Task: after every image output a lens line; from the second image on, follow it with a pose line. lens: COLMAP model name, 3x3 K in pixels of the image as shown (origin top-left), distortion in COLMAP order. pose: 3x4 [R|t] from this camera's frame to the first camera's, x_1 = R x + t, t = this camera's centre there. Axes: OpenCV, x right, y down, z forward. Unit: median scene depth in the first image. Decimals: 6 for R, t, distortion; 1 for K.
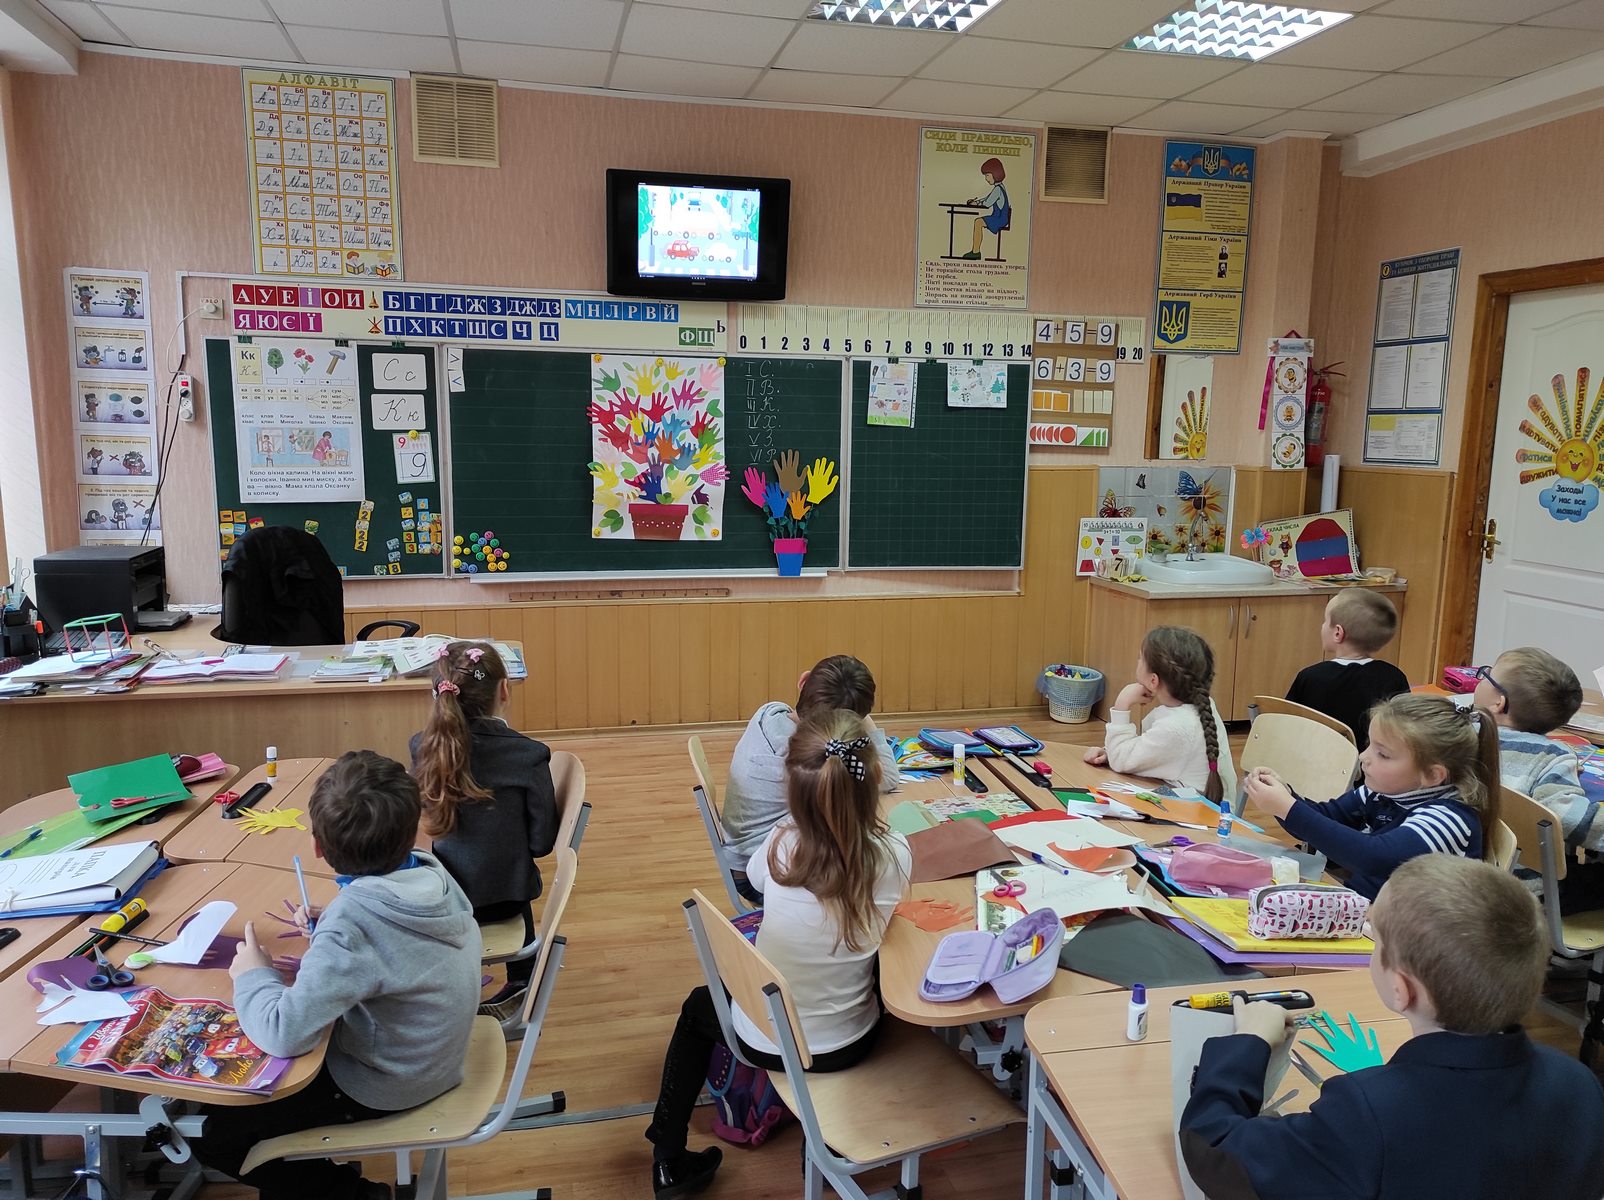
lens RADIAL K [[1173.8, 0, 820.4], [0, 1173.8, 596.4], [0, 0, 1]] dist [0.038355, -0.022825]
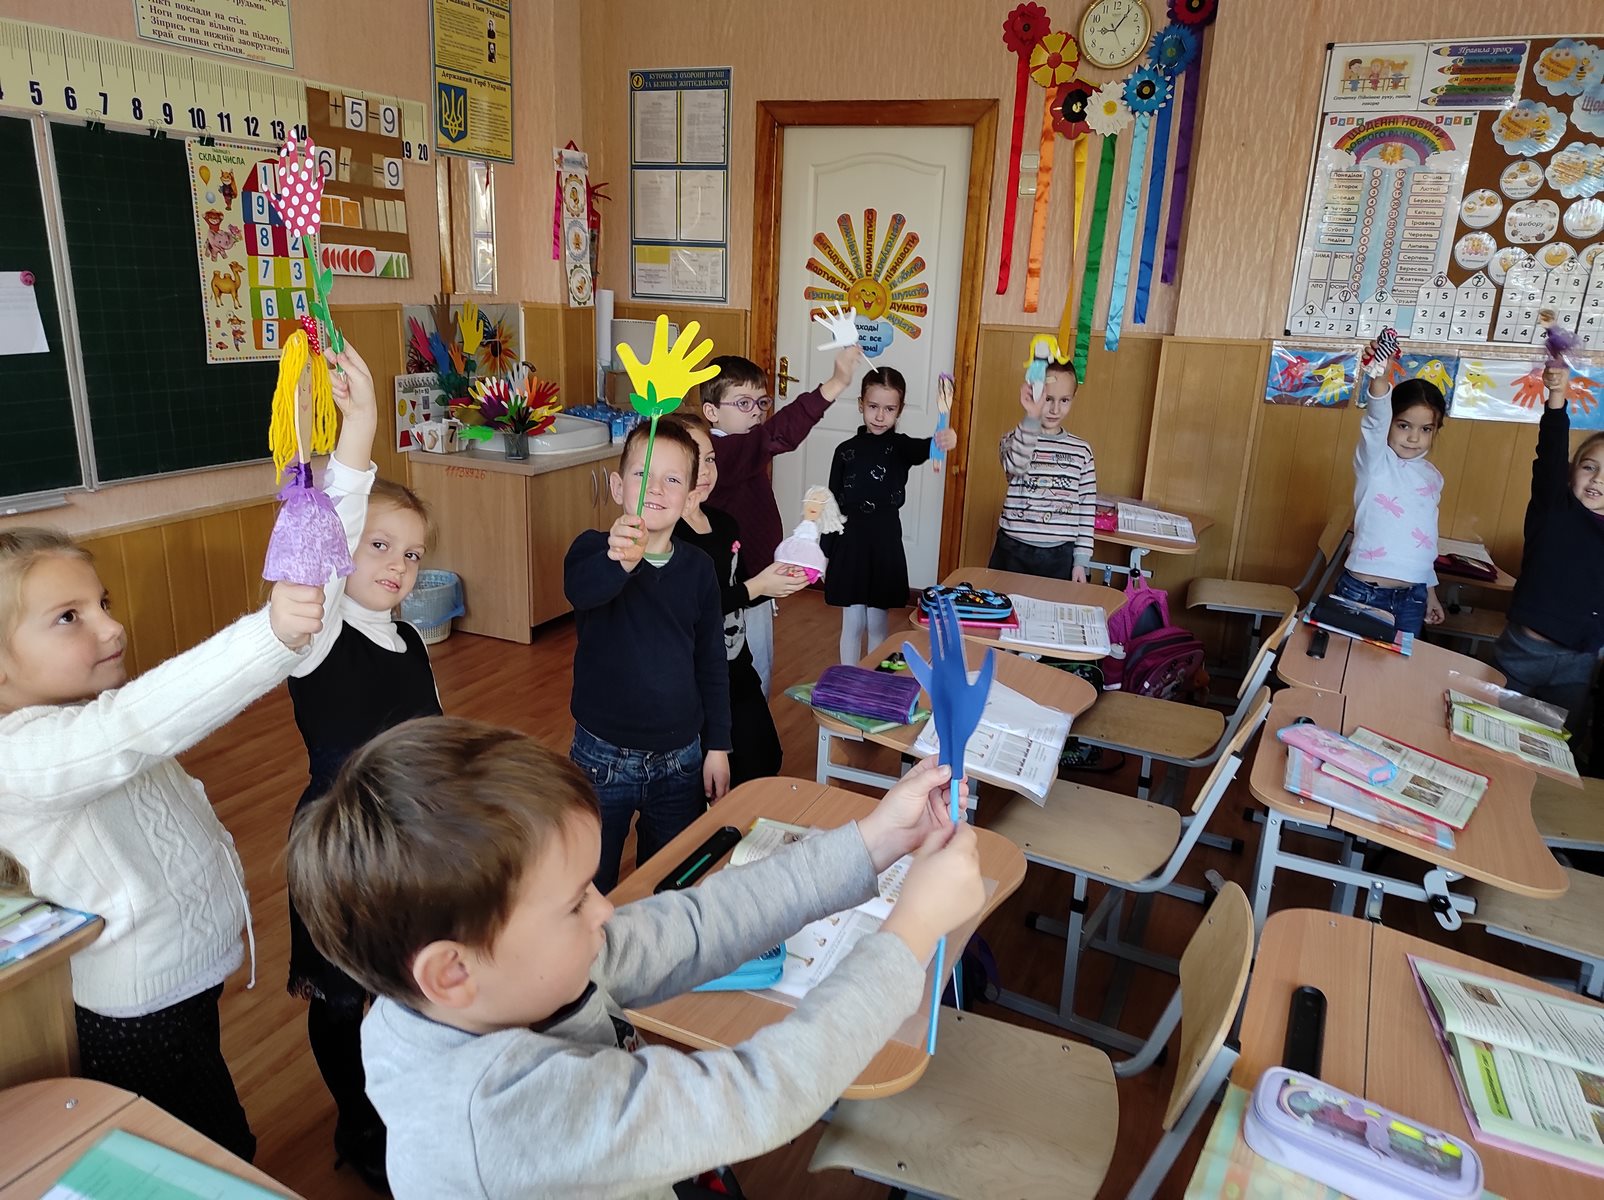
lens RADIAL K [[1173.8, 0, 810.5], [0, 1173.8, 609.8], [0, 0, 1]] dist [0.038355, -0.022825]
pose [[0.615127, -0.209534, 0.760076, -0.239078], [0.084501, 0.976007, 0.200674, -0.053043], [-0.783887, -0.059213, 0.618074, 0.334706]]
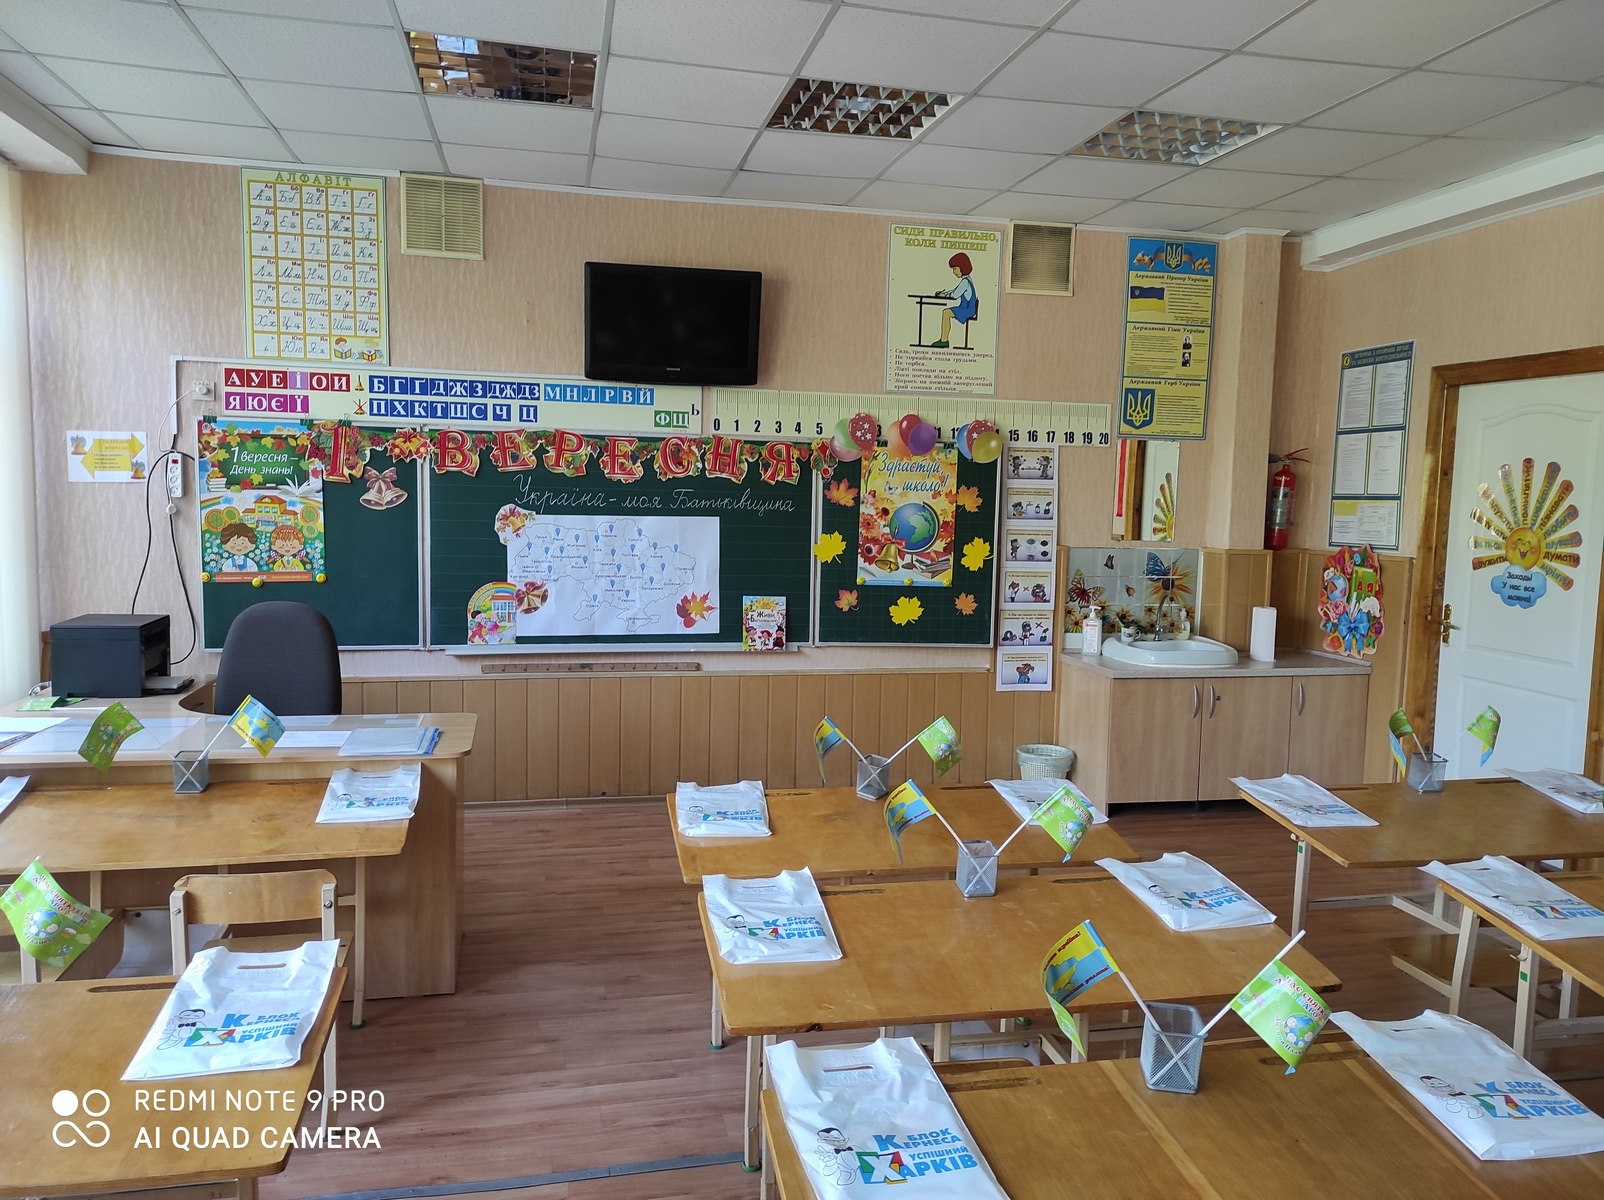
lens RADIAL K [[1173.8, 0, 824.2], [0, 1173.8, 596.2], [0, 0, 1]] dist [0.038355, -0.022825]
pose [[0.999788, 0.011047, -0.017382, 0.047924], [-0.012067, 0.998142, -0.059726, -0.004792], [0.016690, 0.059924, 0.998063, -0.022207]]
